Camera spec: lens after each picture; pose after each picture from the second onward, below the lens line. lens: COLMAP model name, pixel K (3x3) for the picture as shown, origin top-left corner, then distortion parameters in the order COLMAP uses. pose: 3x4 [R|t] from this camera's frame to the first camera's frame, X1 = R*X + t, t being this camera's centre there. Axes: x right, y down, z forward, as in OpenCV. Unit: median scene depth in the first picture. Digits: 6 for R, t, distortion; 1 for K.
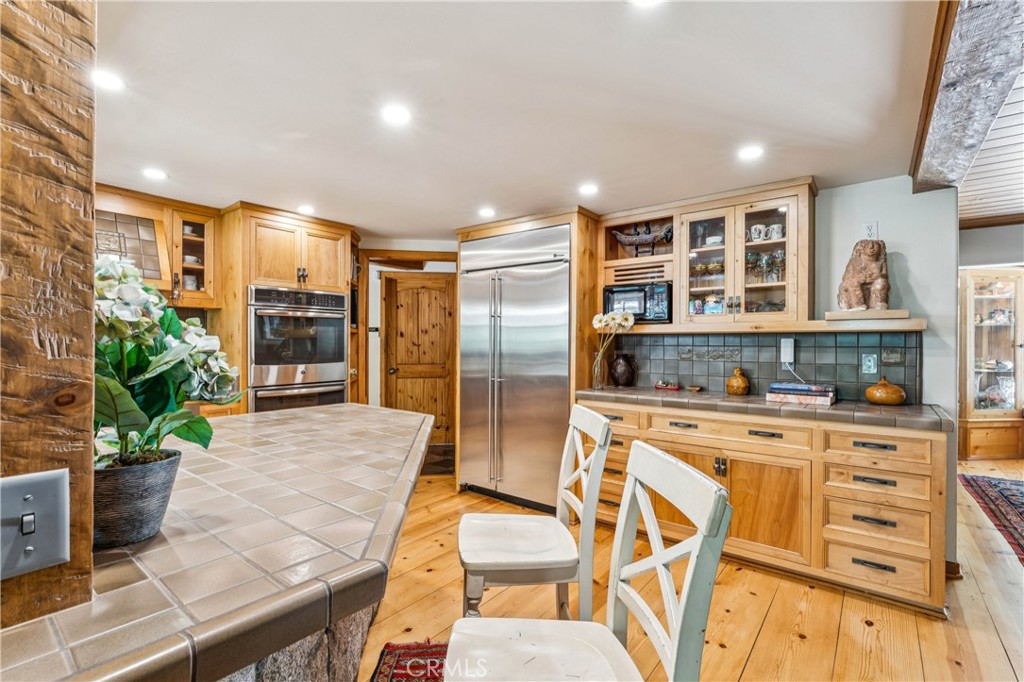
lens RADIAL K [[464.4, 0, 514.4], [0, 464.4, 344.9], [0, 0, 1]] dist [-0.001989, -0.000515]
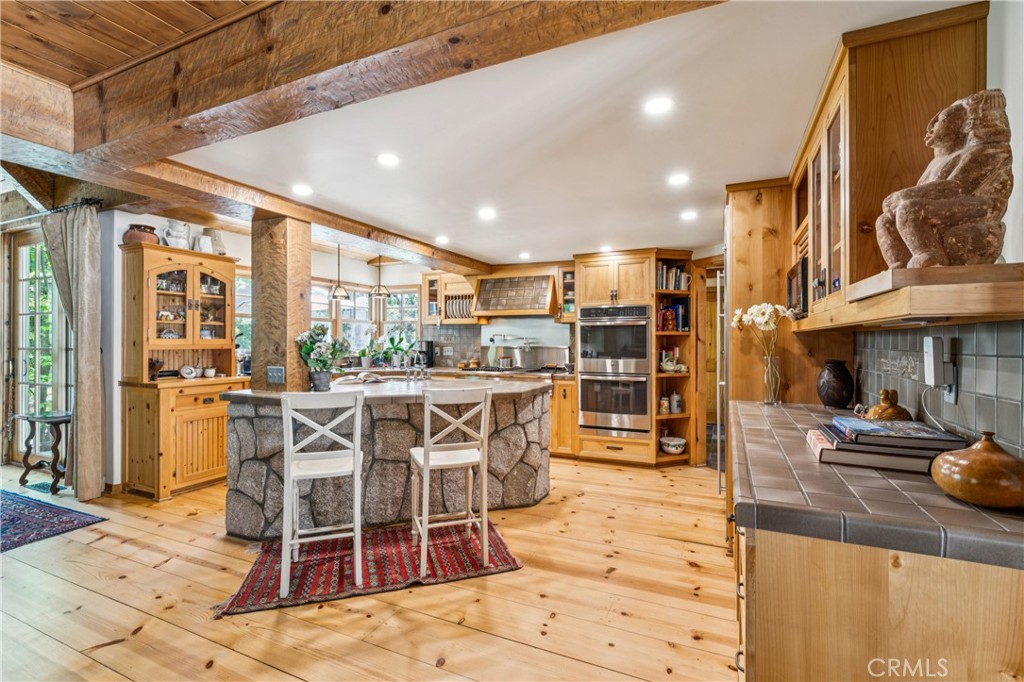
lens RADIAL K [[464.4, 0, 511.0], [0, 464.4, 338.4], [0, 0, 1]] dist [-0.001989, -0.000515]
pose [[0.227356, -0.009568, -0.973765, 0.853770], [-0.004234, 0.999933, -0.010814, -0.004545], [0.973802, 0.006582, 0.227300, 0.403186]]
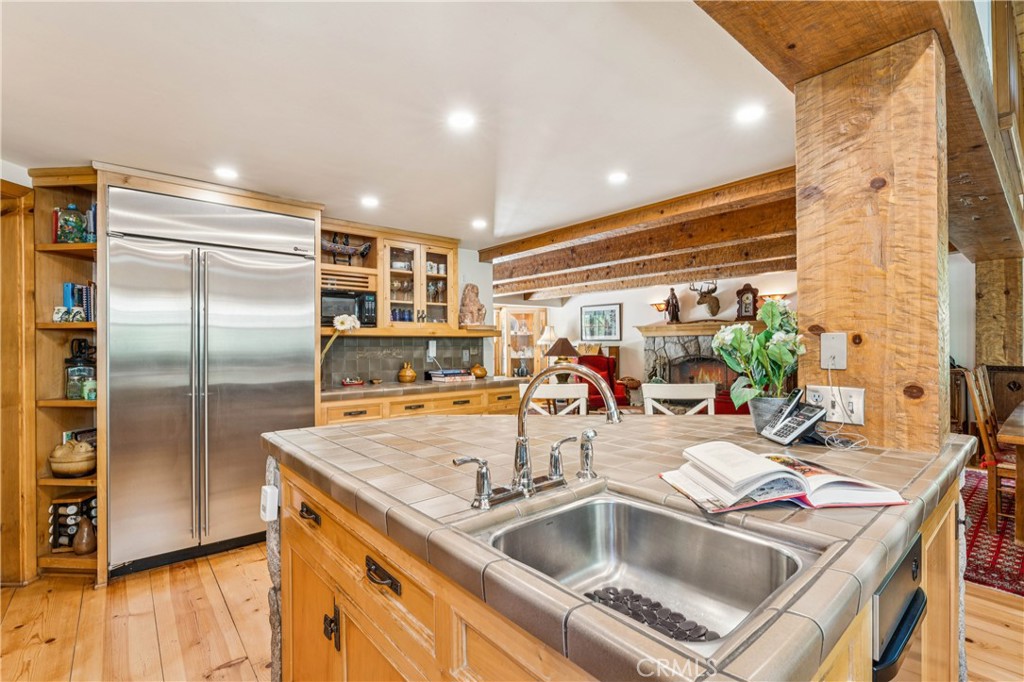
lens RADIAL K [[464.4, 0, 508.6], [0, 464.4, 343.3], [0, 0, 1]] dist [-0.001989, -0.000515]
pose [[0.215884, -0.001778, 0.976417, -0.719410], [0.011208, 0.999937, -0.000658, -0.001048], [-0.976355, 0.011086, 0.215890, 0.394815]]
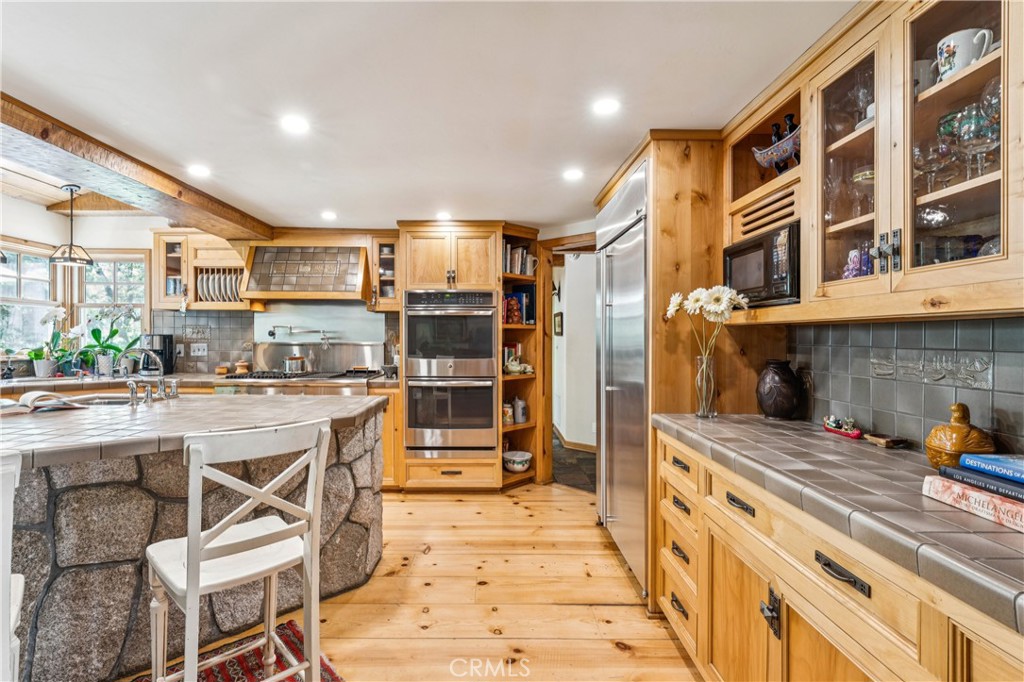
lens RADIAL K [[494.8, 0, 494.9], [0, 494.8, 338.2], [0, 0, 1]] dist [-0.003526, 0.000110]
pose [[0.614047, 0.000977, -0.789269, 0.534014], [-0.005615, 0.999979, -0.003131, -0.004128], [0.789250, 0.006354, 0.614040, 0.390356]]
